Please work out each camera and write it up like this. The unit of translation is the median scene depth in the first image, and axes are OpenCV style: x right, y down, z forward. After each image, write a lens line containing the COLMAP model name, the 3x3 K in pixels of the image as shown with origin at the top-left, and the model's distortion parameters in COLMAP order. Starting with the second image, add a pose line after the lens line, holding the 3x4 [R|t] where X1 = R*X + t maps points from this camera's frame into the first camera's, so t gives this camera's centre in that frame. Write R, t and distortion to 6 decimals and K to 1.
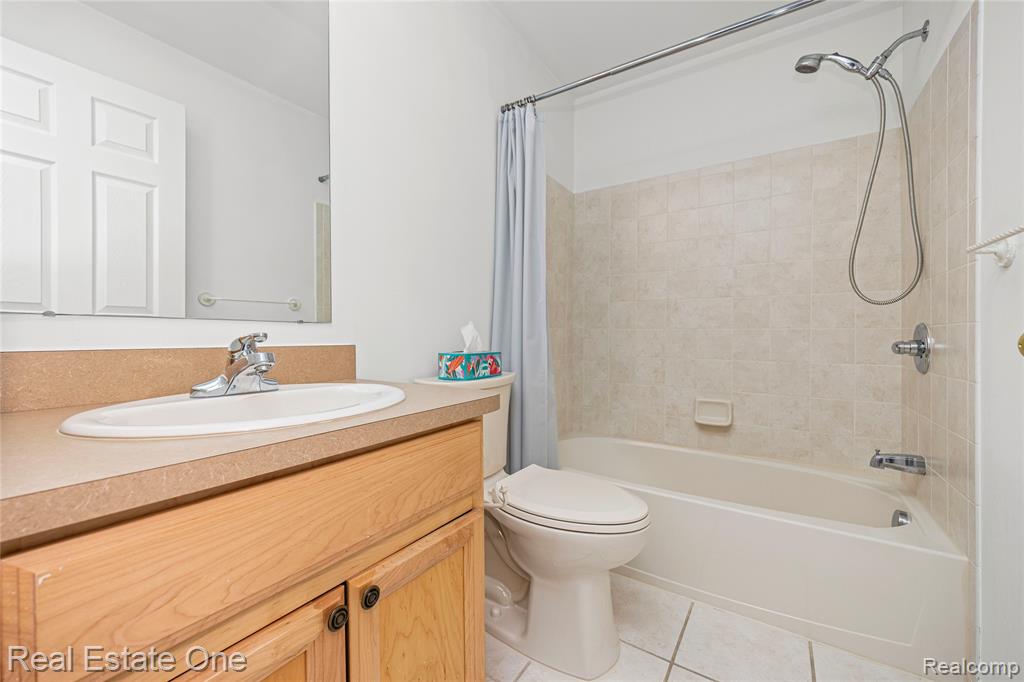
lens RADIAL K [[403.0, 0, 517.8], [0, 403.0, 353.1], [0, 0, 1]] dist [-0.010818, 0.000705]
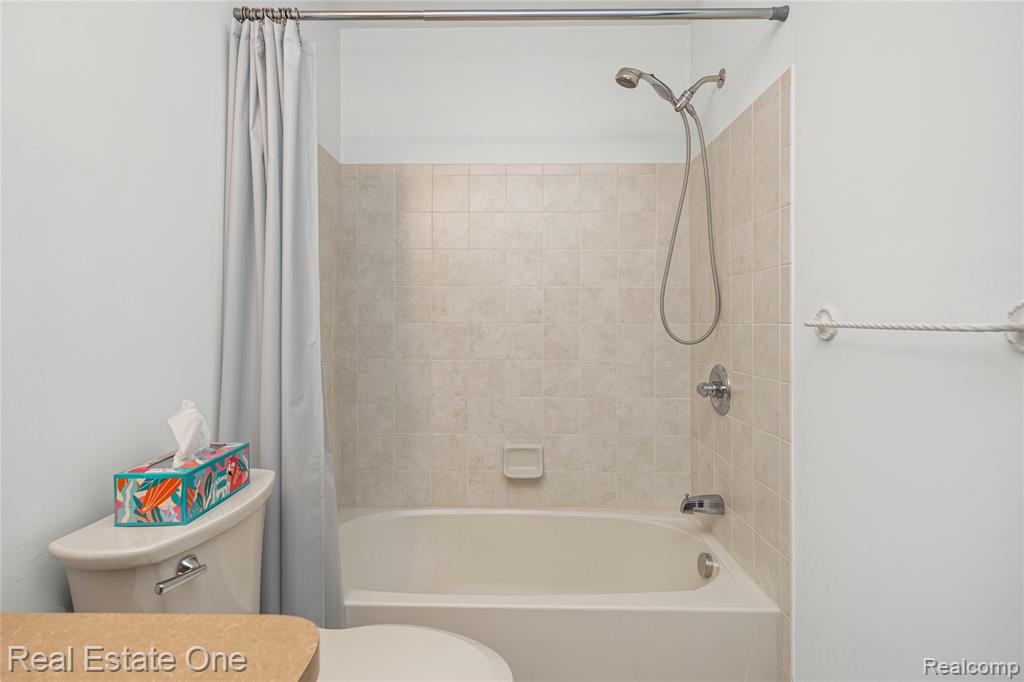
lens RADIAL K [[493.9, 0, 515.6], [0, 493.9, 342.0], [0, 0, 1]] dist [-0.009360, -0.002956]
pose [[0.854233, -0.005791, 0.519858, -0.066642], [0.012365, 0.999881, -0.009178, -0.111801], [-0.519743, 0.014268, 0.854204, 0.175888]]
